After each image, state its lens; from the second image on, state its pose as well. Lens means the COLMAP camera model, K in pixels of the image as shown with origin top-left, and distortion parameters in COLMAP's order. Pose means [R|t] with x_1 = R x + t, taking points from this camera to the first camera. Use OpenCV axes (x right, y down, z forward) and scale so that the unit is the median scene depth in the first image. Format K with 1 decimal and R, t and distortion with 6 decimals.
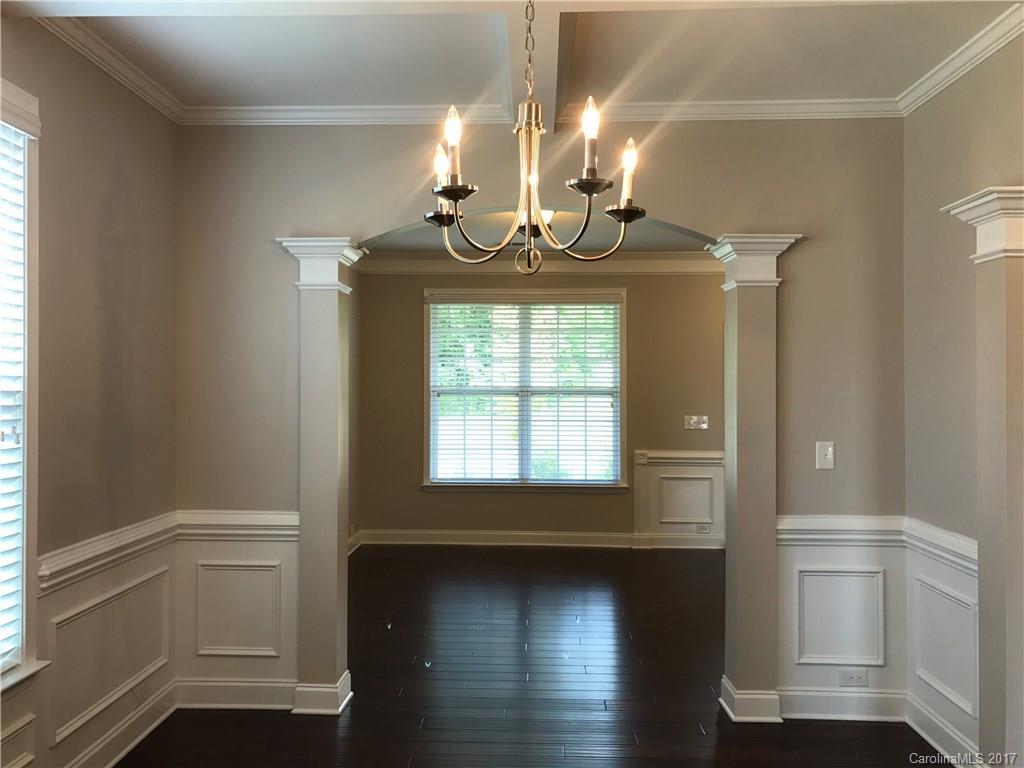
lens RADIAL K [[844.9, 0, 510.8], [0, 844.9, 384.0], [0, 0, 1]] dist [0.023721, -0.028386]
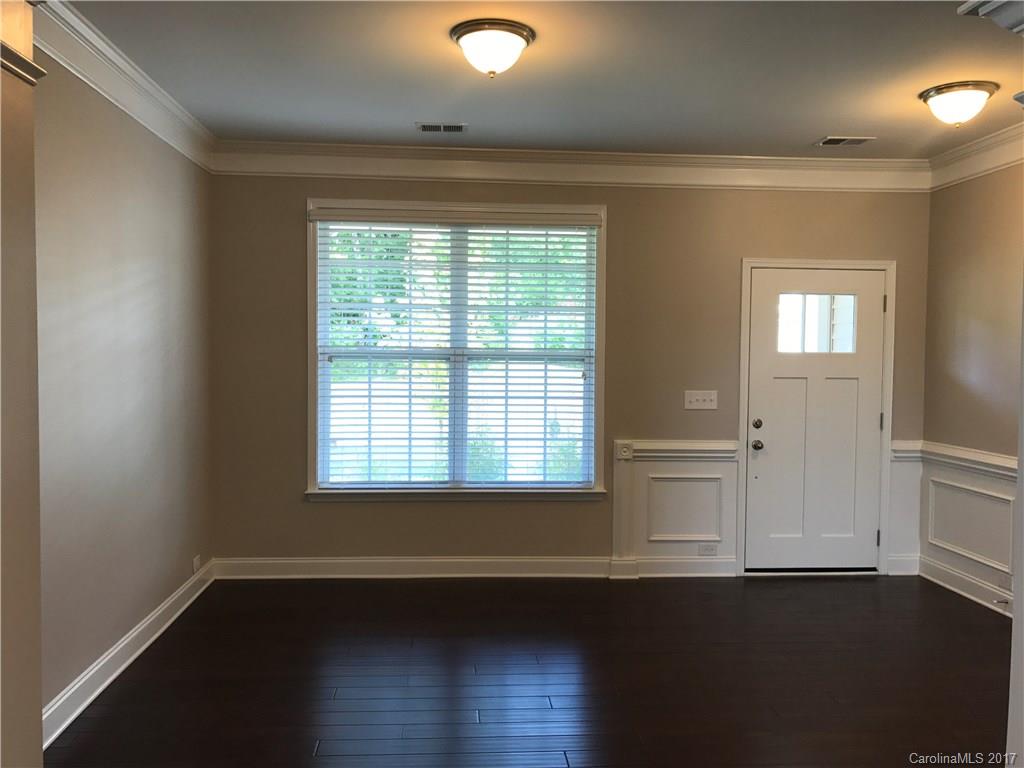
lens RADIAL K [[844.9, 0, 503.3], [0, 844.9, 385.6], [0, 0, 1]] dist [0.023721, -0.028386]
pose [[0.995311, 0.002556, 0.096693, -0.013337], [-0.007097, 0.998886, 0.046650, 0.001563], [-0.096466, -0.047117, 0.994220, 0.314633]]
